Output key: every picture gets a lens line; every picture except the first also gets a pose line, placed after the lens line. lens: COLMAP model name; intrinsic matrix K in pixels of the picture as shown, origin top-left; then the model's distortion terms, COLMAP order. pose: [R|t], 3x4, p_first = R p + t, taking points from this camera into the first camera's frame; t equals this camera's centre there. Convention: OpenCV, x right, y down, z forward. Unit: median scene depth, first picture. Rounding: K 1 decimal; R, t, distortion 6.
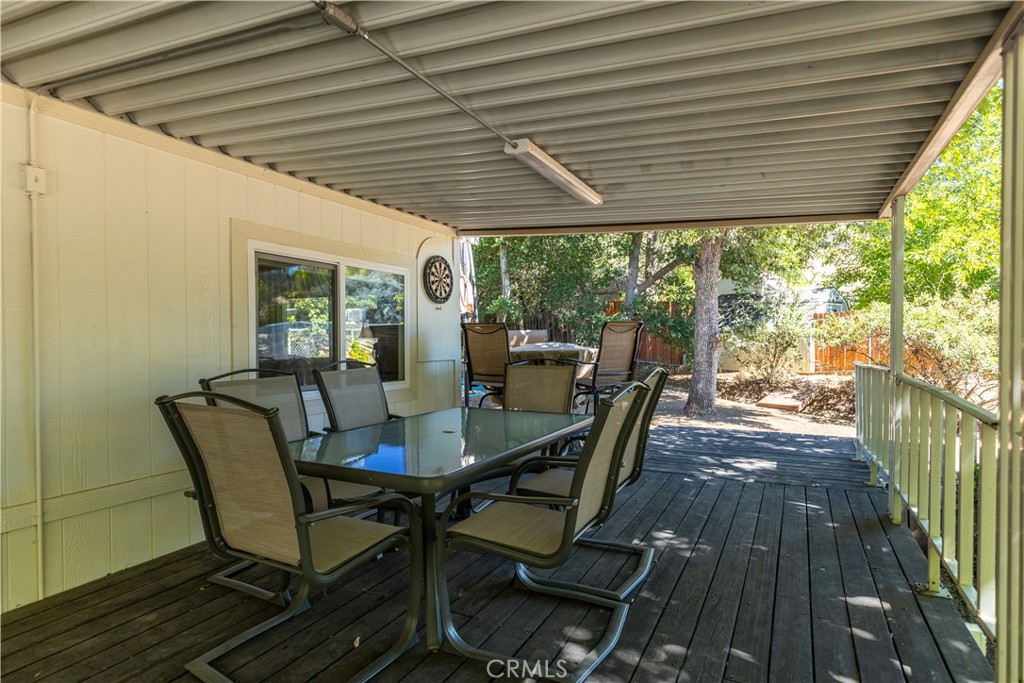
lens RADIAL K [[552.4, 0, 511.3], [0, 552.4, 316.4], [0, 0, 1]] dist [-0.000984, 0.001182]
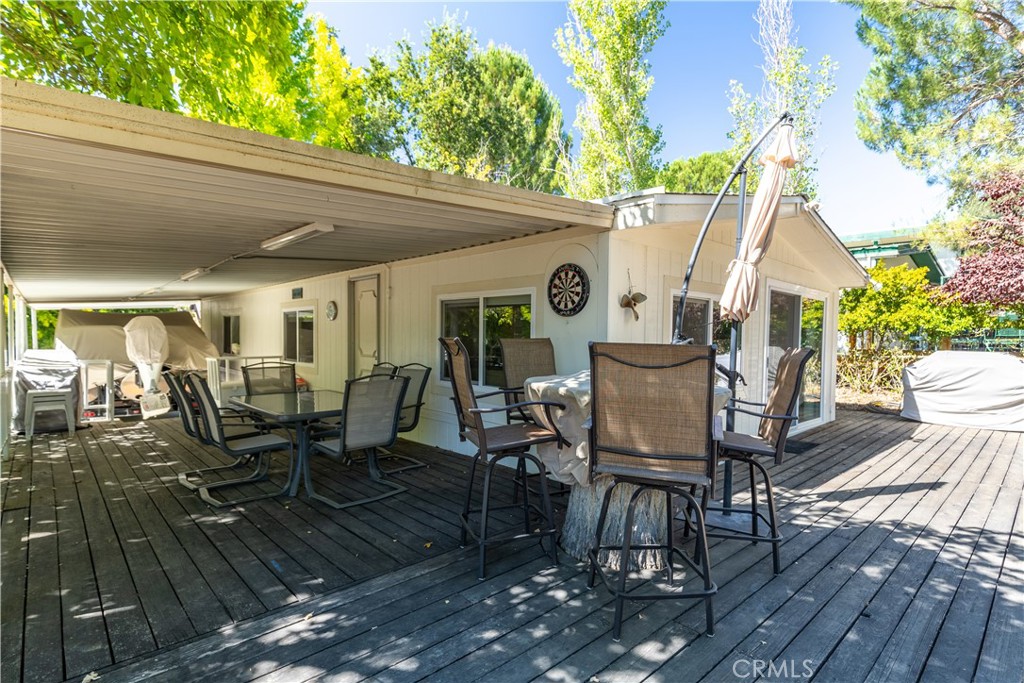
lens RADIAL K [[479.9, 0, 513.8], [0, 479.9, 332.2], [0, 0, 1]] dist [-0.000178, -0.000008]
pose [[-0.307777, -0.004807, -0.951446, 0.923834], [0.026492, 0.999556, -0.013620, 0.016392], [0.951090, -0.029397, -0.307513, 1.640694]]
